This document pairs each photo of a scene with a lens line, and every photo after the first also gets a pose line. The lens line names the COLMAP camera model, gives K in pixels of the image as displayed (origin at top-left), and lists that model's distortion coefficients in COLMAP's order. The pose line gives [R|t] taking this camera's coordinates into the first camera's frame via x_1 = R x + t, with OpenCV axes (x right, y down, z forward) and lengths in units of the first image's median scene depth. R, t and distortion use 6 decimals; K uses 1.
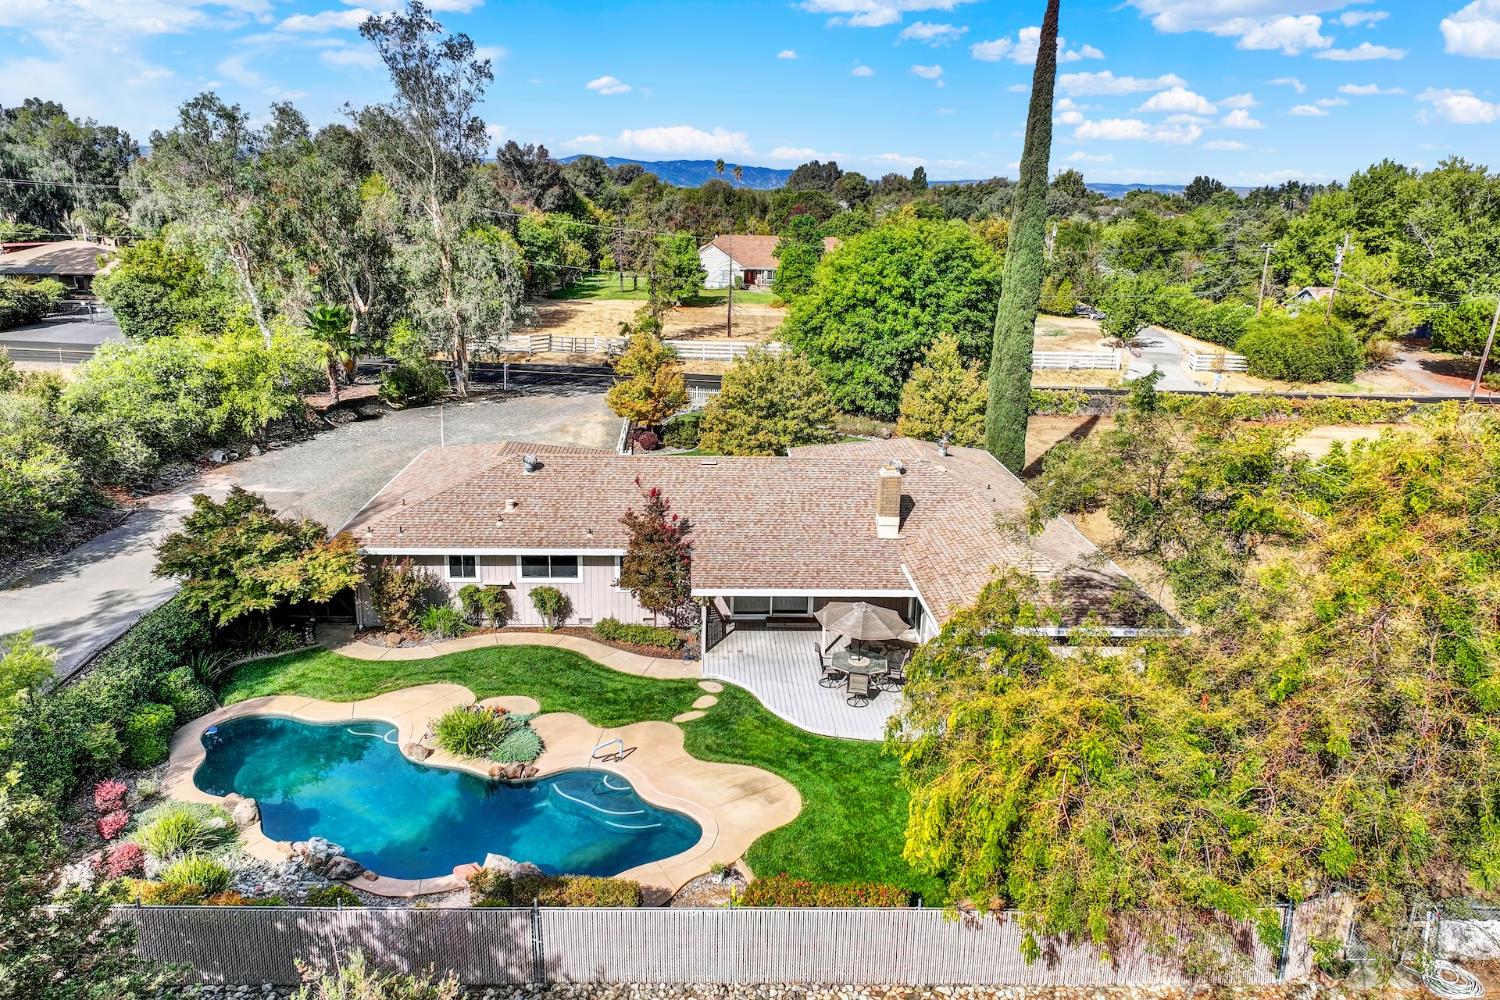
lens RADIAL K [[1053.0, 0, 753.6], [0, 1053.0, 515.7], [0, 0, 1]] dist [-0.001580, -0.000590]
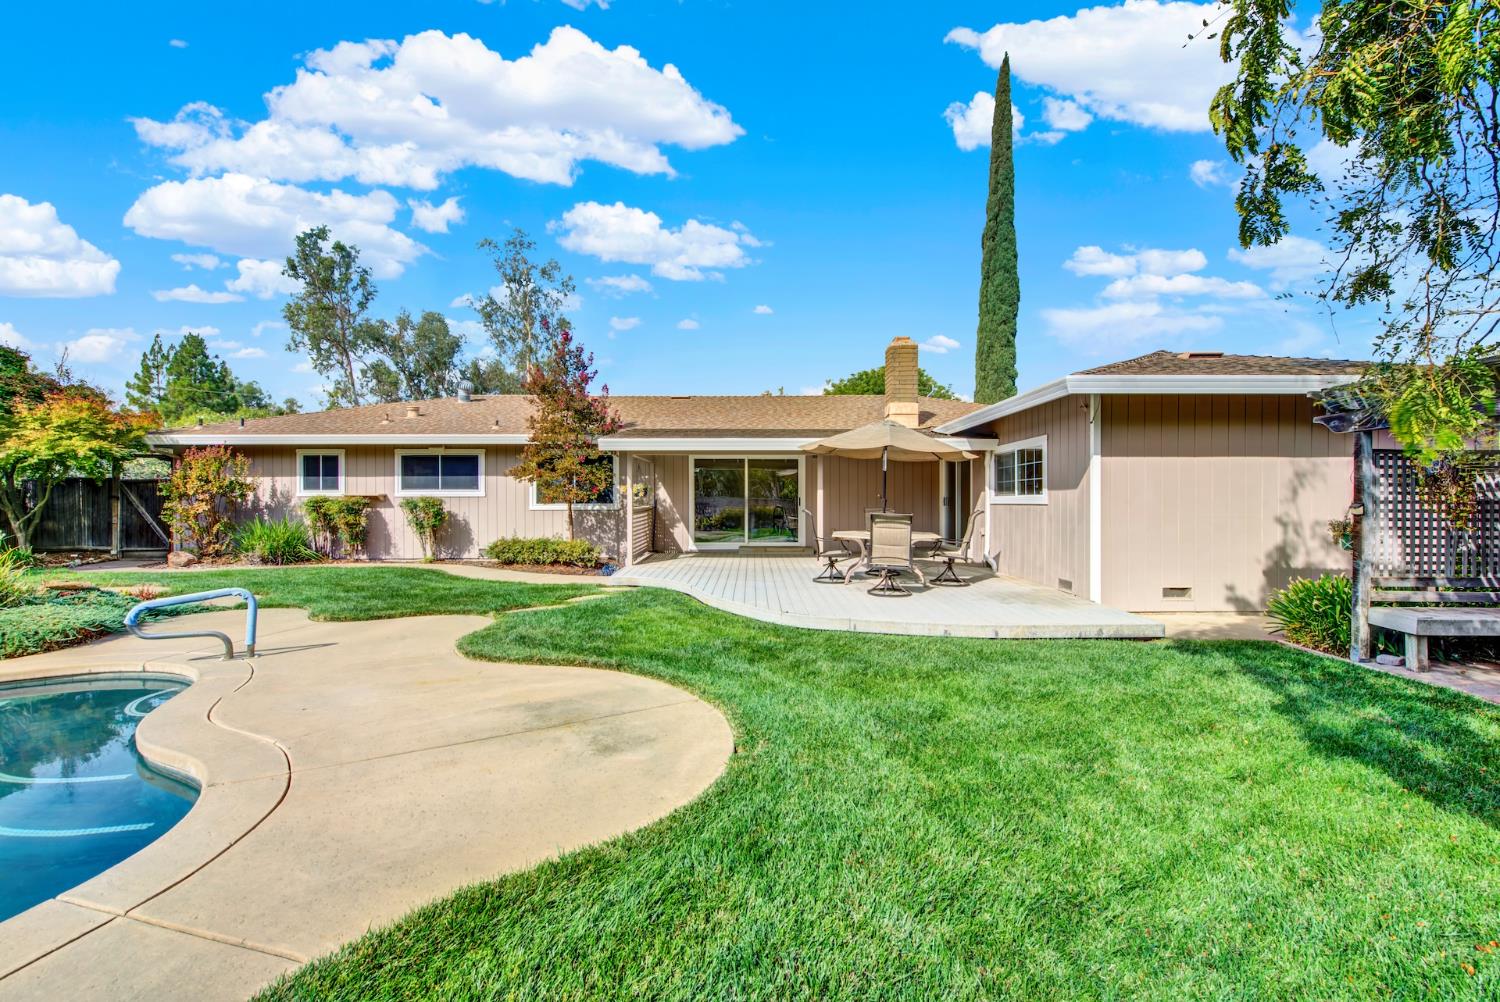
lens RADIAL K [[596.9, 0, 756.5], [0, 596.9, 503.3], [0, 0, 1]] dist [-0.000417, -0.000523]
pose [[0.998426, -0.029359, -0.047779, 0.043480], [0.014603, 0.958723, -0.283966, 0.188696], [0.054143, 0.282821, 0.957643, 0.626493]]
